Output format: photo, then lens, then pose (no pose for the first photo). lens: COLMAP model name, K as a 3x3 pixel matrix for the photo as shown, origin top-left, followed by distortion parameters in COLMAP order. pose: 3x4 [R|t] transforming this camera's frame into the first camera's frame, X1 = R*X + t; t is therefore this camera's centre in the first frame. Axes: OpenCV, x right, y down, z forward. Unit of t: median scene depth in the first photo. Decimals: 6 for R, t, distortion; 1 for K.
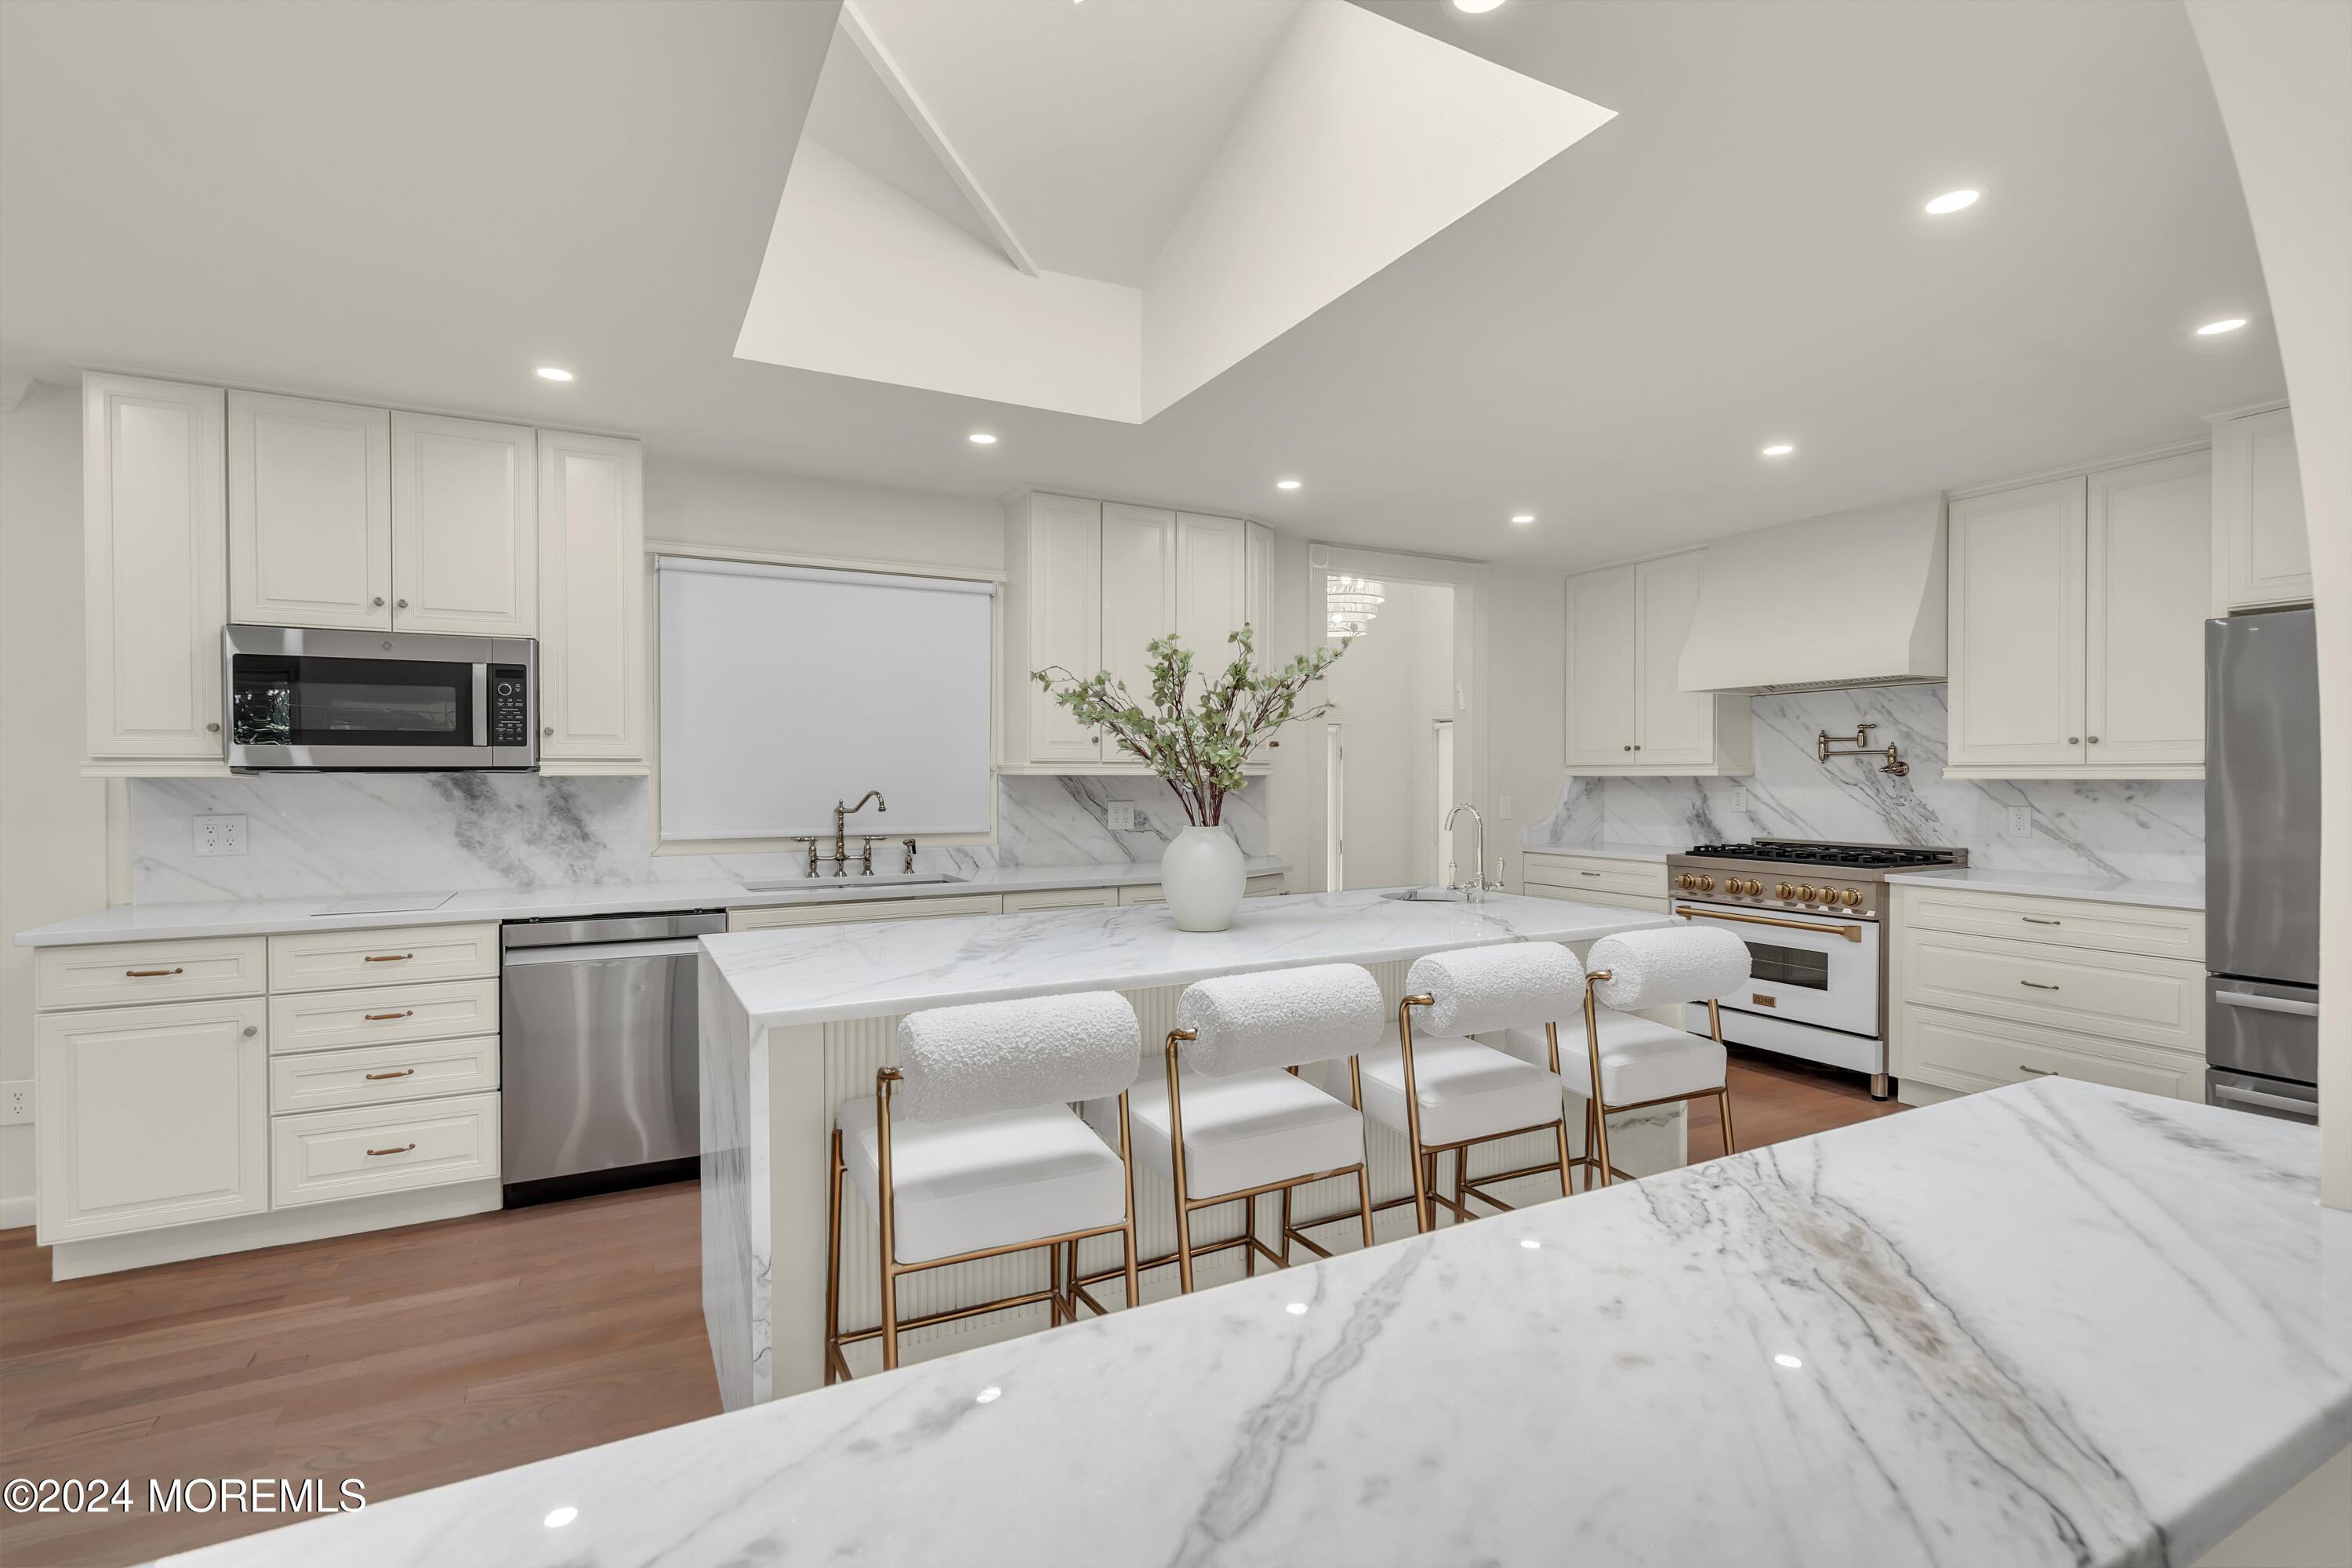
lens RADIAL K [[1089.7, 0, 1176.0], [0, 1089.7, 784.0], [0, 0, 1]] dist [0.001084, 0.000224]
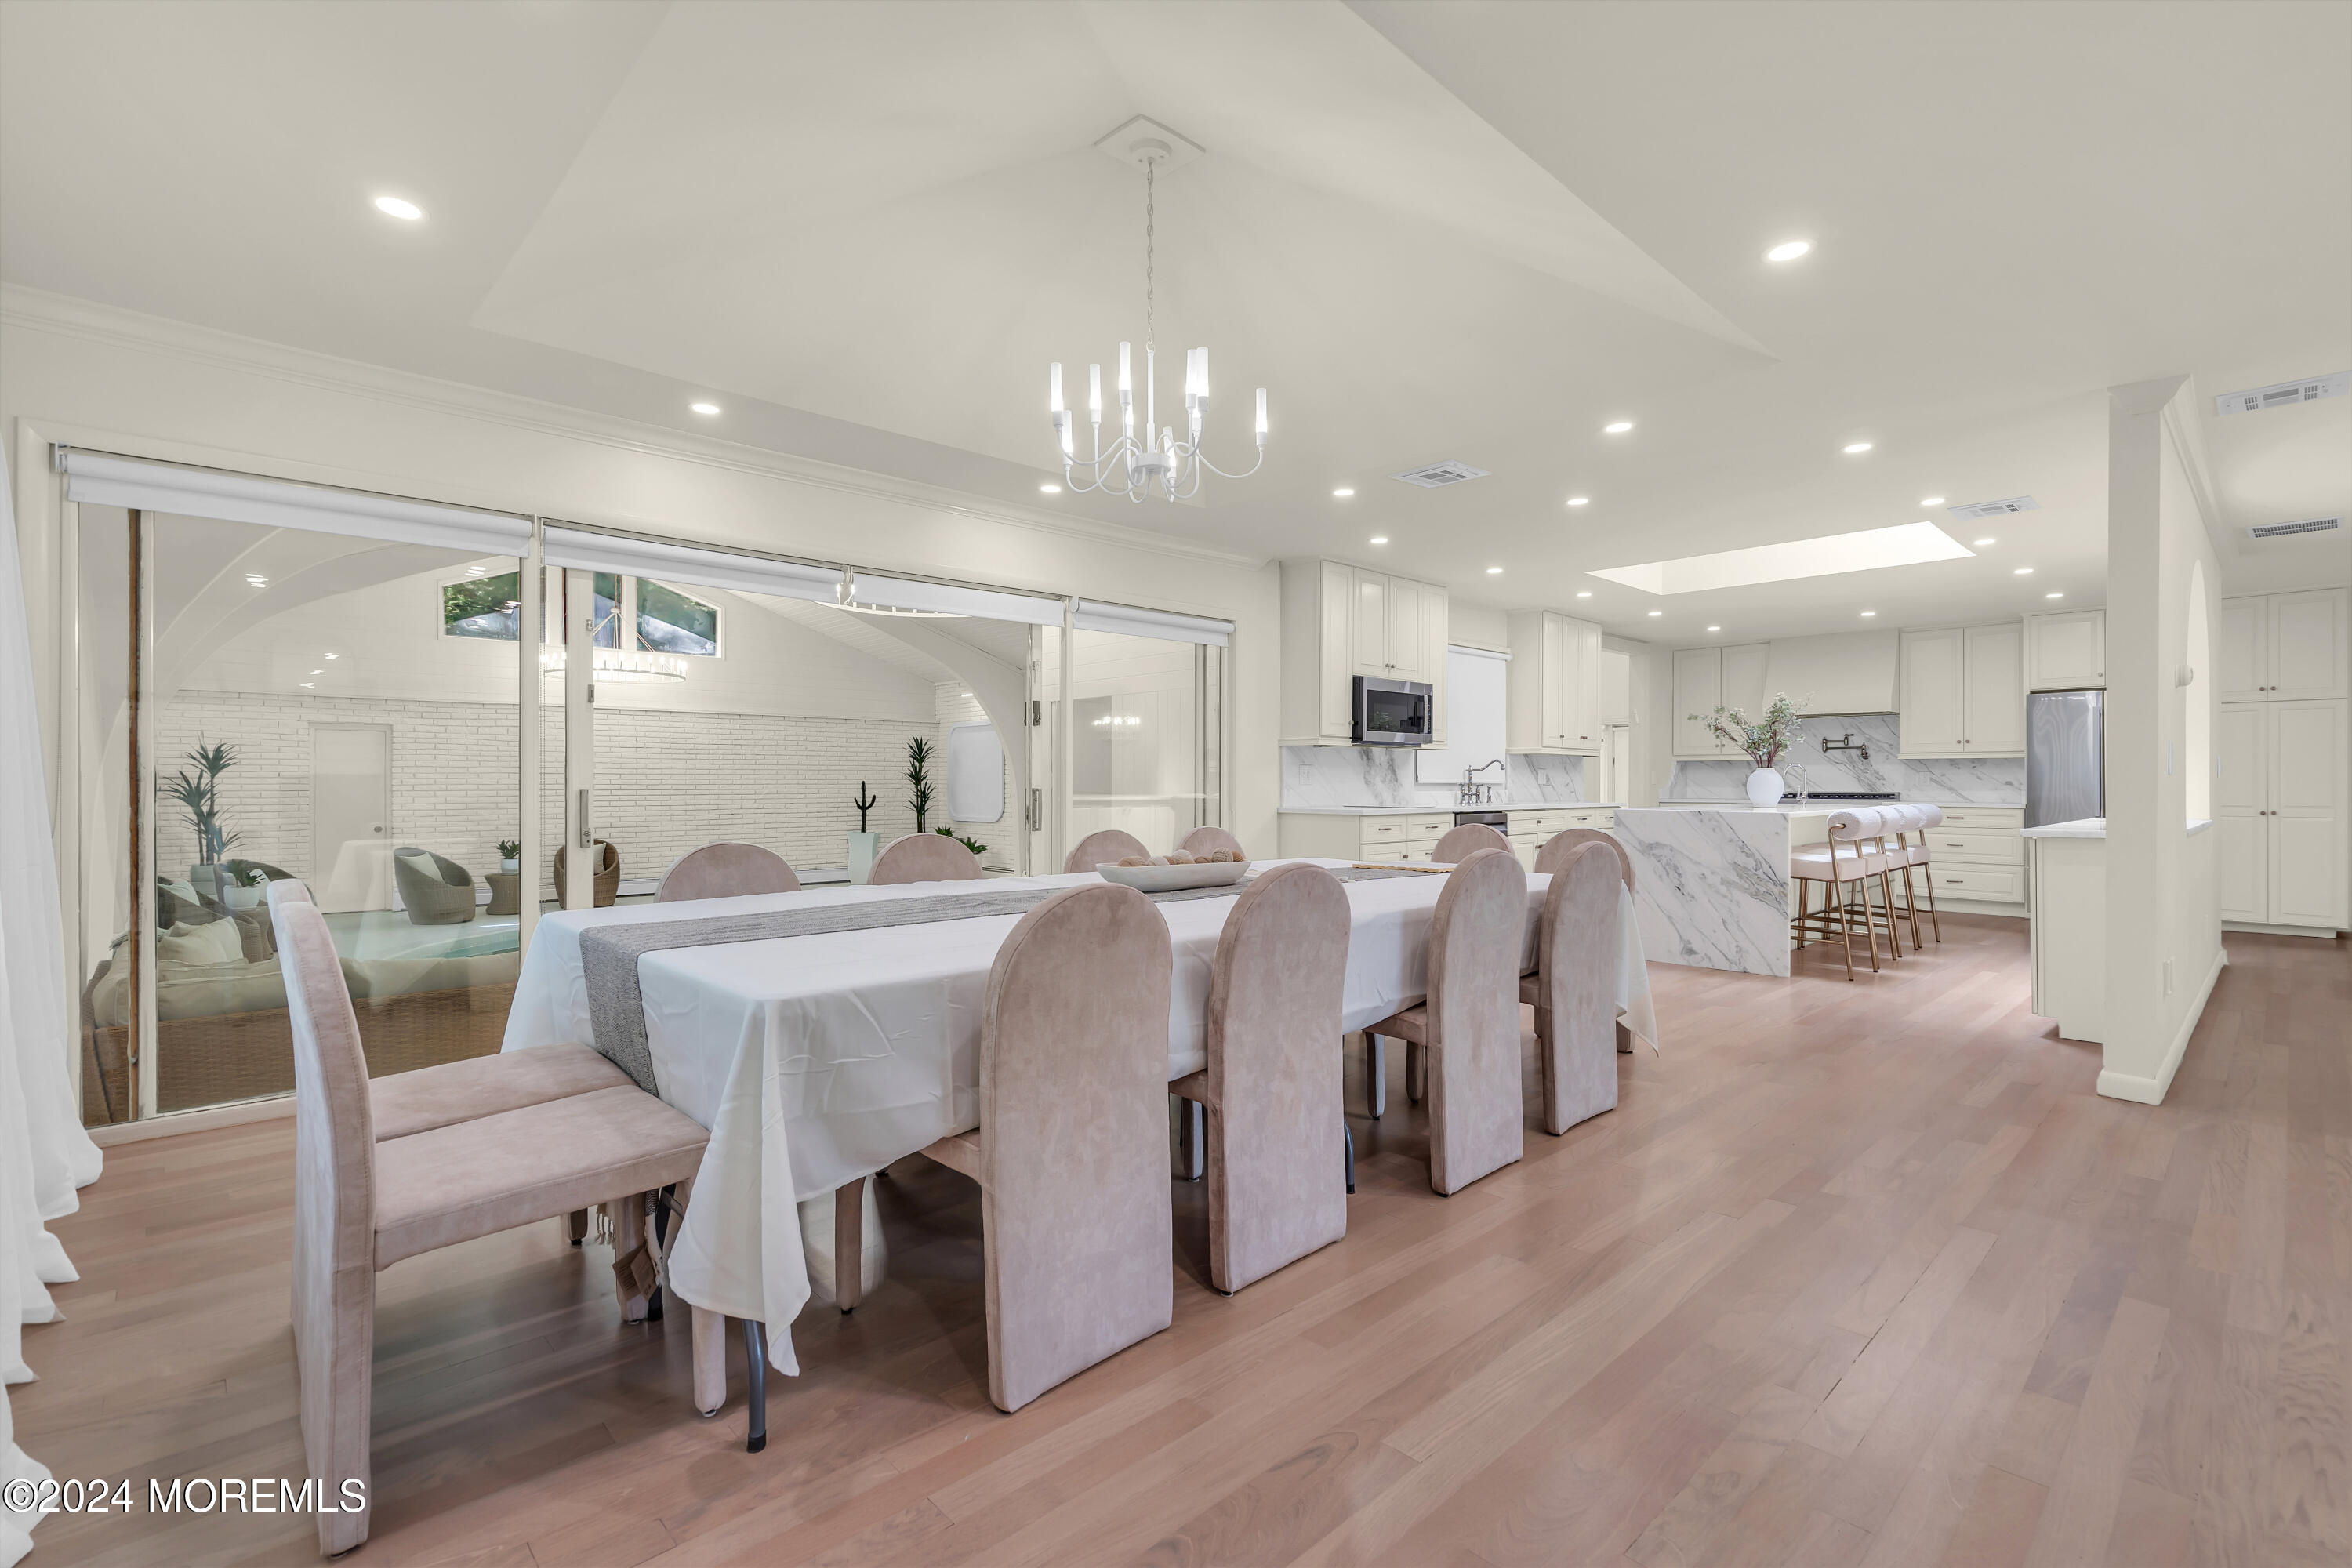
lens RADIAL K [[1053.3, 0, 1176.0], [0, 1053.3, 784.0], [0, 0, 1]] dist [-0.001862, -0.000249]
pose [[0.966356, 0.001430, 0.257205, -1.163204], [0.000332, 0.999977, -0.006808, 0.055234], [-0.257209, 0.006665, 0.966333, -0.628021]]
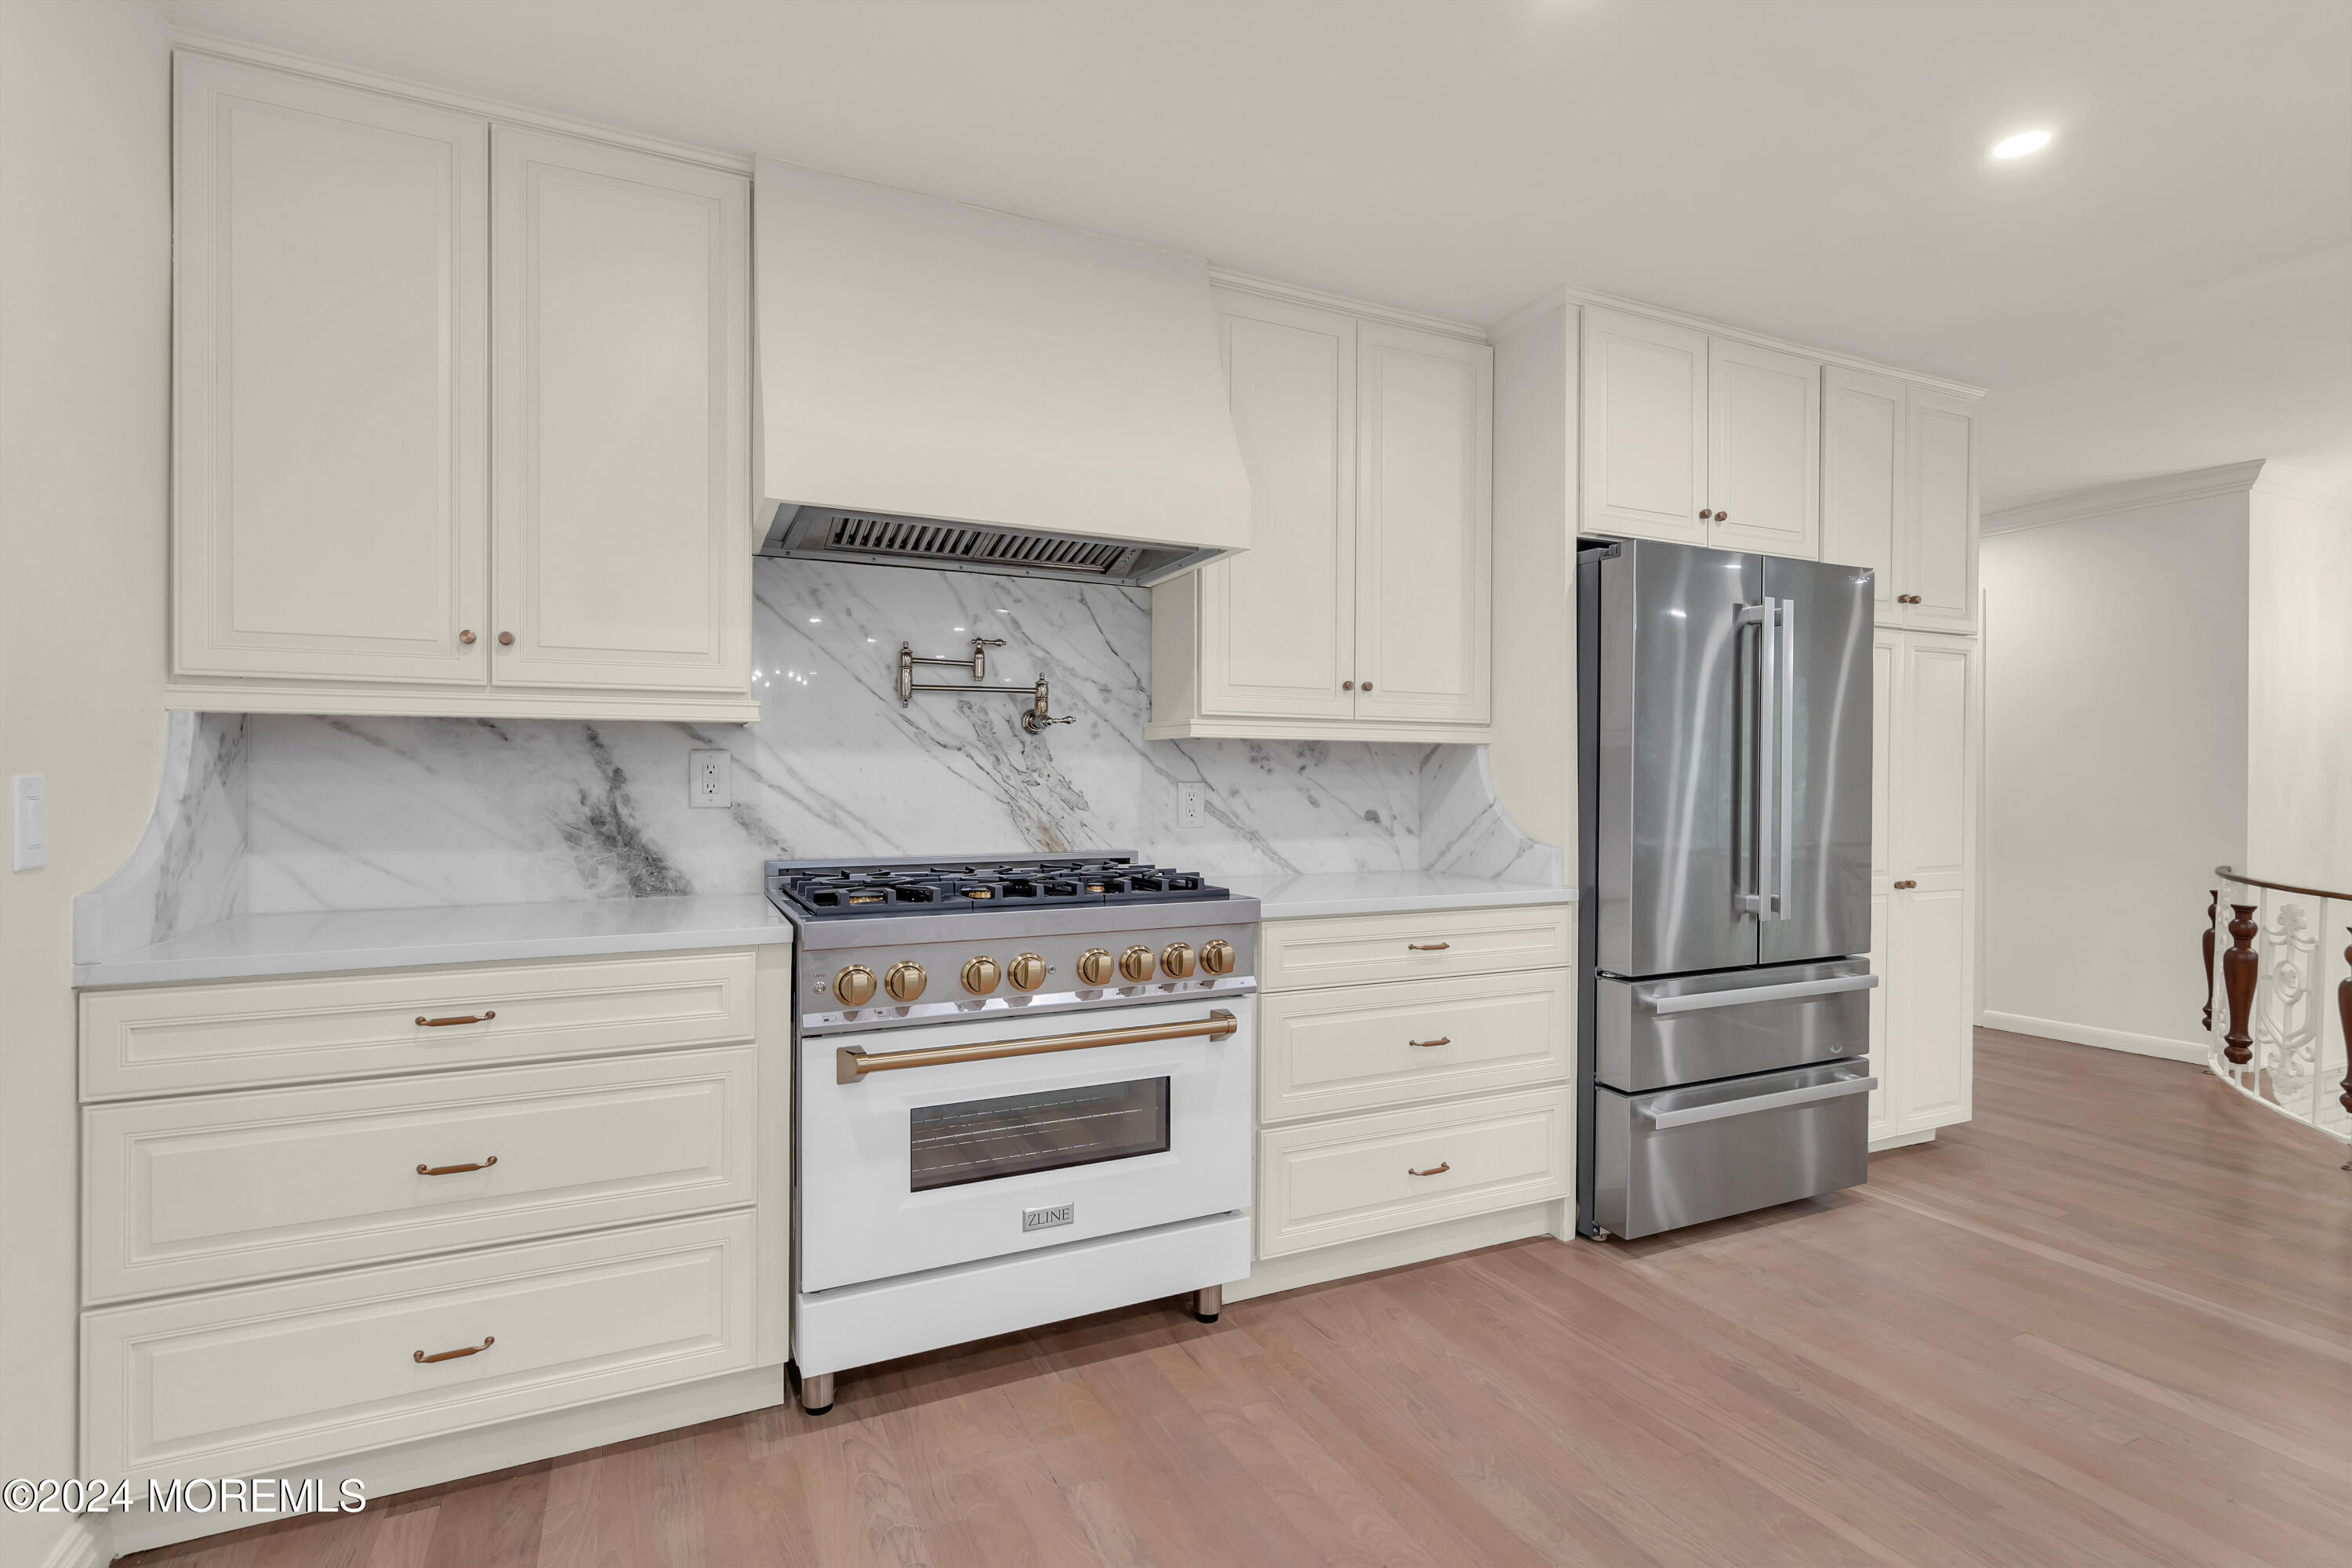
lens RADIAL K [[1089.7, 0, 1176.0], [0, 1089.7, 784.0], [0, 0, 1]] dist [0.001084, 0.000224]
pose [[0.047203, -0.004391, 0.998876, 0.092742], [0.006003, 0.999974, 0.004112, 0.017638], [-0.998867, 0.005802, 0.047229, 0.916503]]
